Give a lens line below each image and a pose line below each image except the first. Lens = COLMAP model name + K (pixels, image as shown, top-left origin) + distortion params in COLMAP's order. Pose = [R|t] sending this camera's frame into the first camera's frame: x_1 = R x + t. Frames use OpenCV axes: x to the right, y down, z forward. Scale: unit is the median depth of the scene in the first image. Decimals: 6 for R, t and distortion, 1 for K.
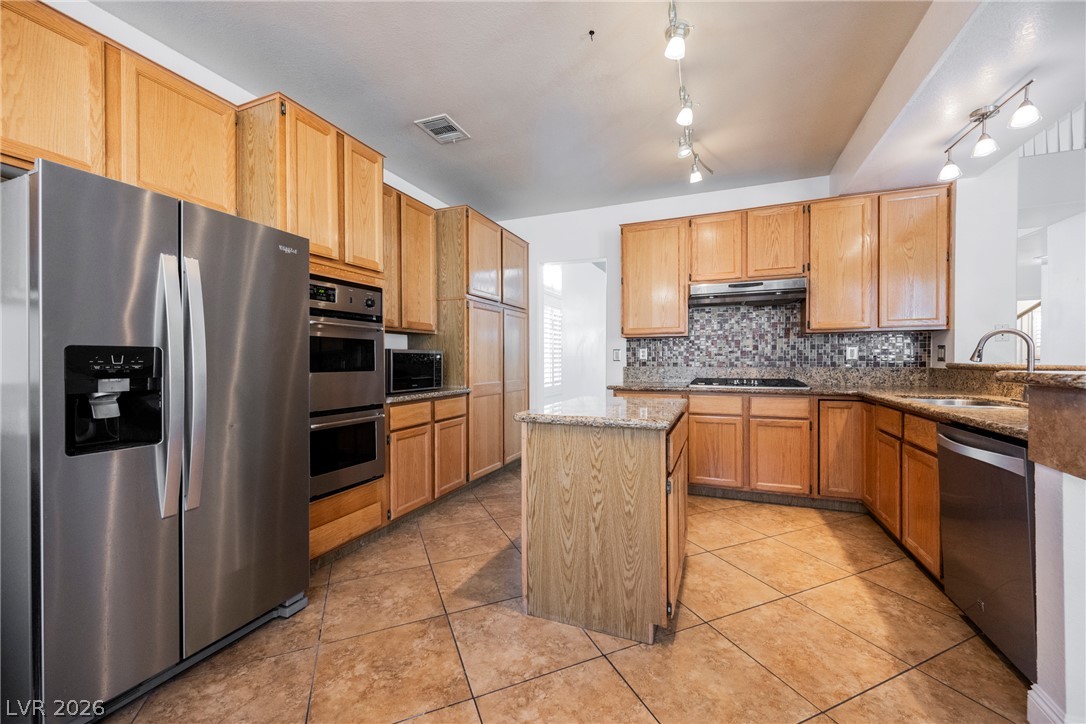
lens RADIAL K [[423.6, 0, 548.3], [0, 423.6, 364.3], [0, 0, 1]] dist [-0.002079, 0.000325]
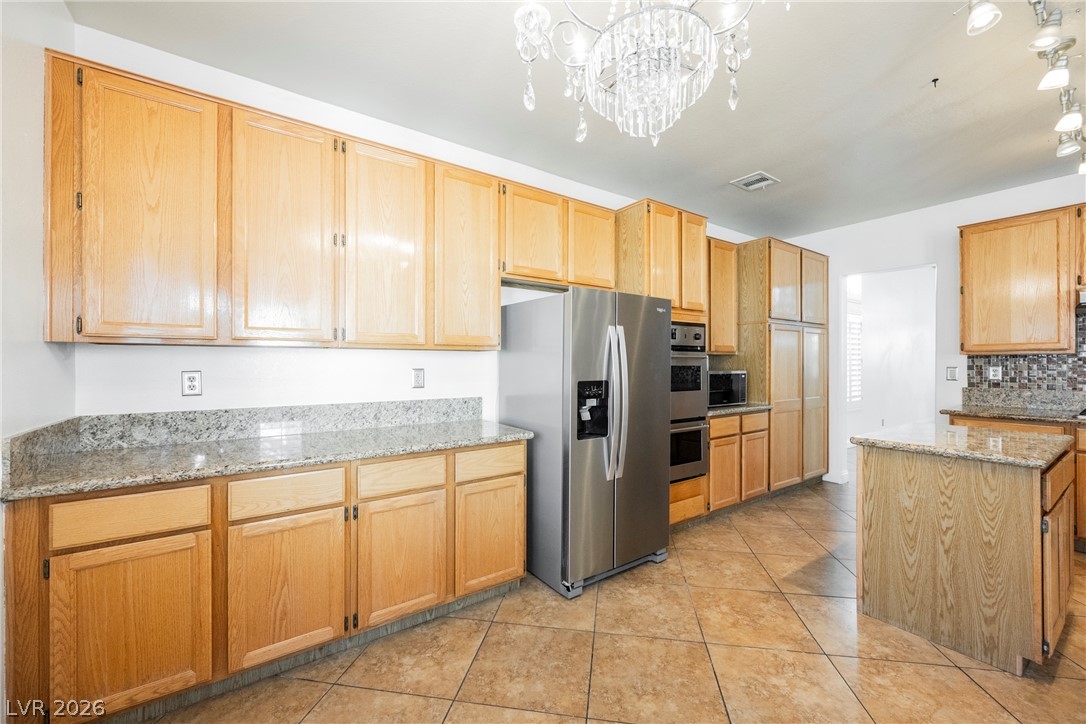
lens RADIAL K [[423.6, 0, 551.3], [0, 423.6, 364.7], [0, 0, 1]] dist [-0.002079, 0.000325]
pose [[0.839159, 0.002640, -0.543880, -0.091218], [-0.007046, 0.999957, -0.006018, -0.046423], [0.543841, 0.008883, 0.839141, -0.285621]]
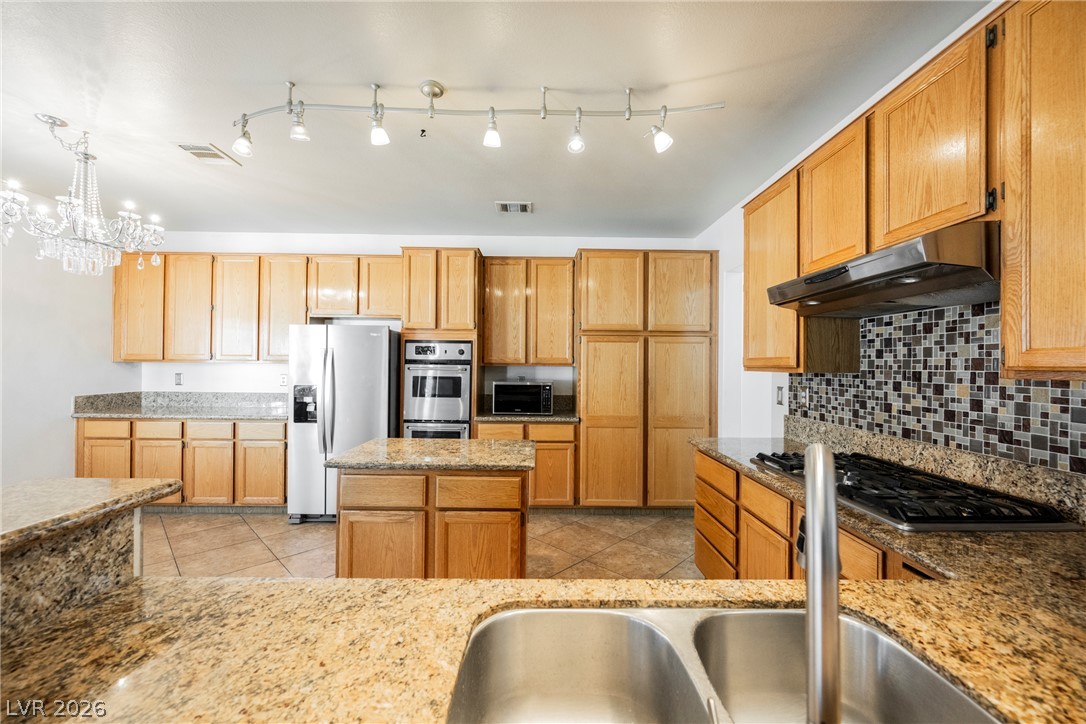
lens RADIAL K [[423.6, 0, 540.6], [0, 423.6, 361.1], [0, 0, 1]] dist [-0.002079, 0.000325]
pose [[0.383441, -0.000128, -0.923566, 0.995040], [-0.021202, 0.999735, -0.008941, -0.097877], [0.923322, 0.023010, 0.383336, 0.643117]]
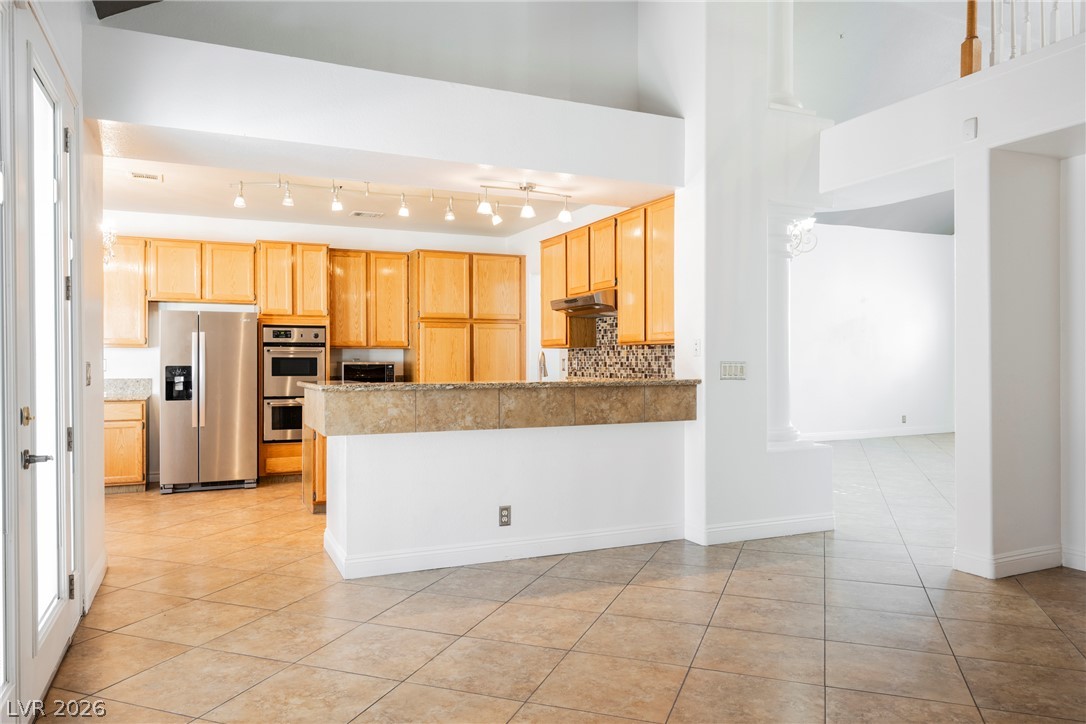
lens RADIAL K [[758.5, 0, 544.5], [0, 758.5, 360.7], [0, 0, 1]] dist [0.000237, -0.001173]
pose [[0.728126, 0.002804, -0.685437, 2.161679], [-0.008242, 0.999955, -0.004665, -0.035641], [0.685394, 0.009046, 0.728117, -0.537573]]
